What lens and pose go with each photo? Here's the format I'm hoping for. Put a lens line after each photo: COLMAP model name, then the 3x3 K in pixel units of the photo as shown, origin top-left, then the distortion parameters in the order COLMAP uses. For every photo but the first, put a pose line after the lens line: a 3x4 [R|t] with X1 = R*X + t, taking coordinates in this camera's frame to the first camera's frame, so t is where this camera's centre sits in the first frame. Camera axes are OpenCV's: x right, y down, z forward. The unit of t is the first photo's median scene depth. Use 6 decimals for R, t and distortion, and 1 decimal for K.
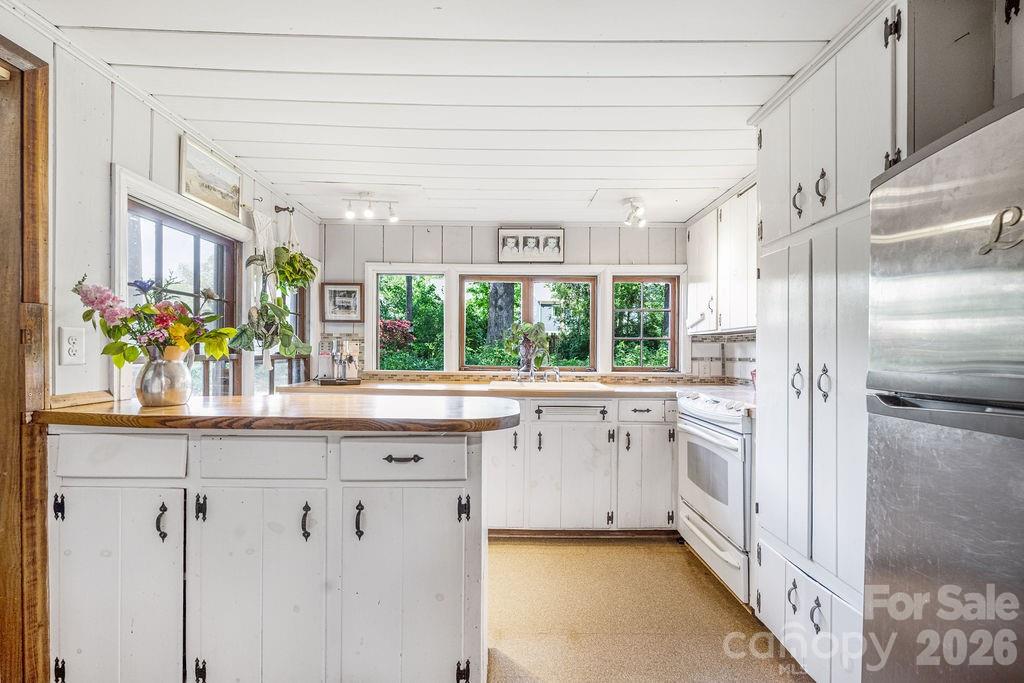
lens RADIAL K [[444.5, 0, 505.9], [0, 444.5, 349.1], [0, 0, 1]] dist [0.000886, -0.000521]
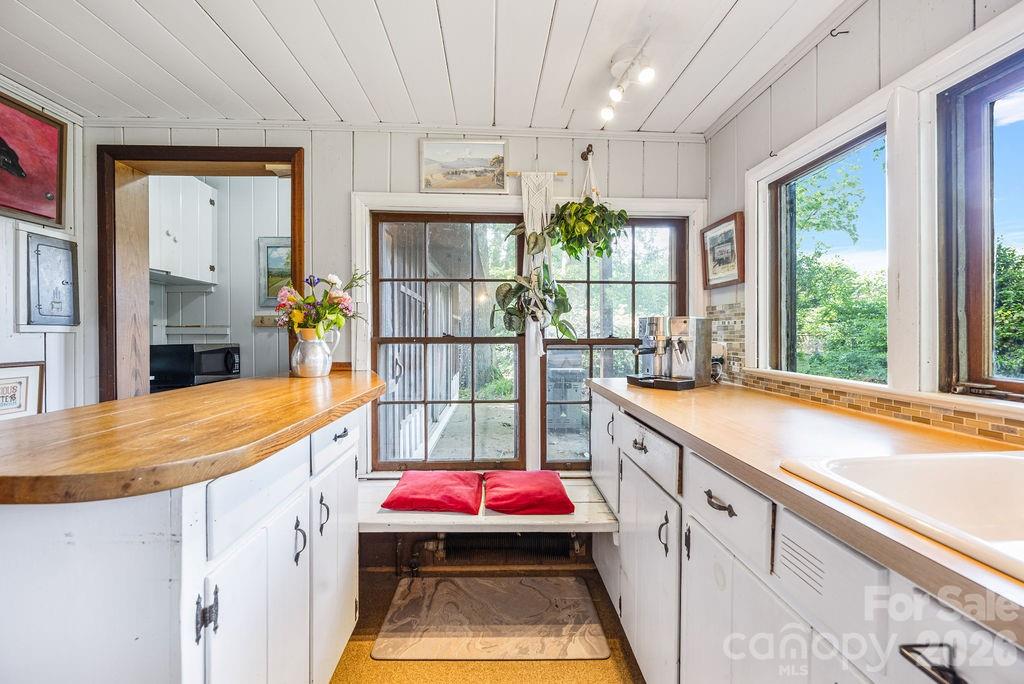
lens RADIAL K [[408.8, 0, 510.0], [0, 408.8, 337.4], [0, 0, 1]] dist [-0.007848, 0.000897]
pose [[0.050983, 0.005071, -0.998687, 0.217005], [0.002101, 0.999984, 0.005185, 0.007427], [0.998697, -0.002362, 0.050972, 0.838390]]
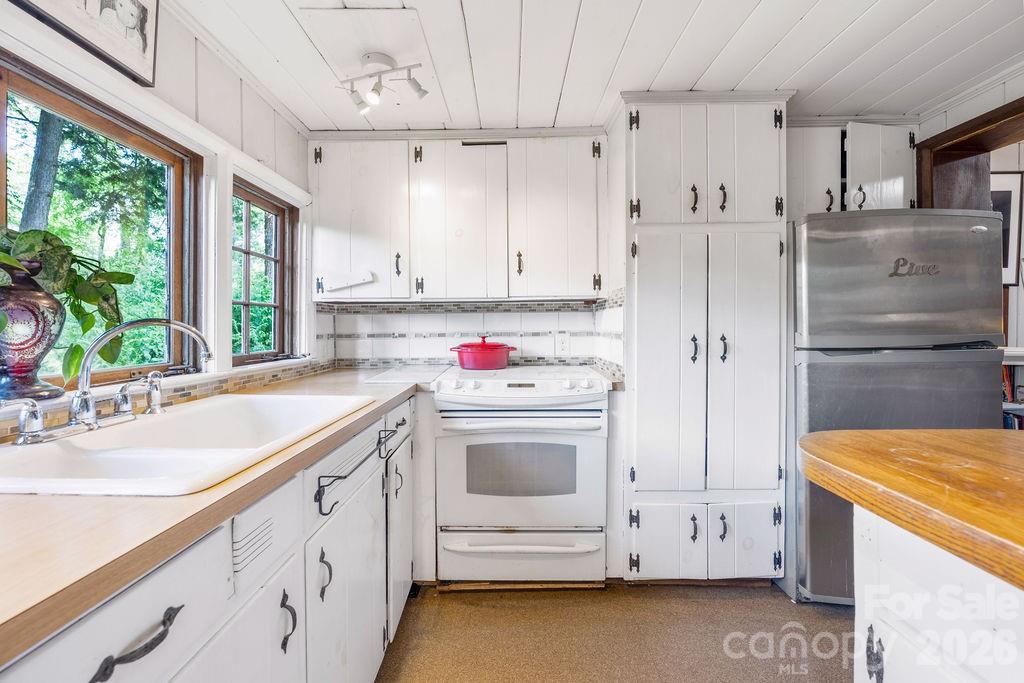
lens RADIAL K [[408.8, 0, 512.2], [0, 408.8, 327.9], [0, 0, 1]] dist [-0.007848, 0.000897]
pose [[-0.008769, -0.003529, 0.999955, -0.253913], [-0.000957, 0.999993, 0.003521, 0.007106], [-0.999961, -0.000926, -0.008772, 0.861345]]
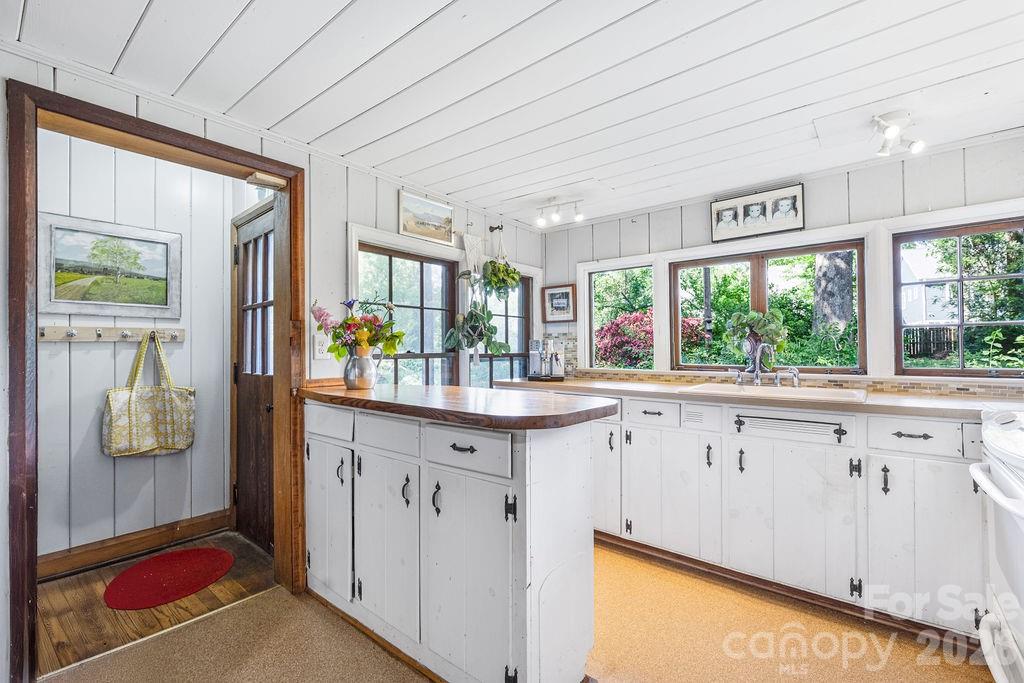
lens RADIAL K [[444.5, 0, 508.8], [0, 444.5, 343.7], [0, 0, 1]] dist [0.000886, -0.000521]
pose [[0.770821, -0.020697, -0.636715, 0.266269], [0.012682, 0.999773, -0.017146, 0.008456], [0.636925, 0.005142, 0.770908, 0.126519]]
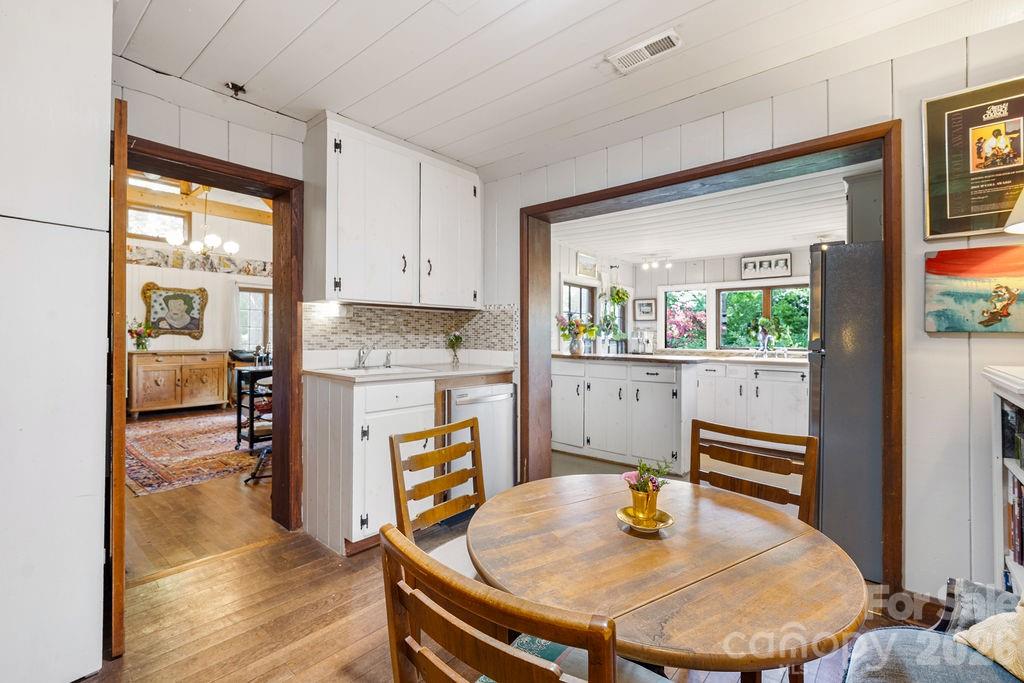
lens RADIAL K [[444.5, 0, 507.6], [0, 444.5, 334.4], [0, 0, 1]] dist [0.000886, -0.000521]
pose [[0.760973, -0.007714, -0.648738, 0.444392], [0.000526, 0.999936, -0.011272, 0.015051], [0.648784, 0.008237, 0.760928, -0.856802]]
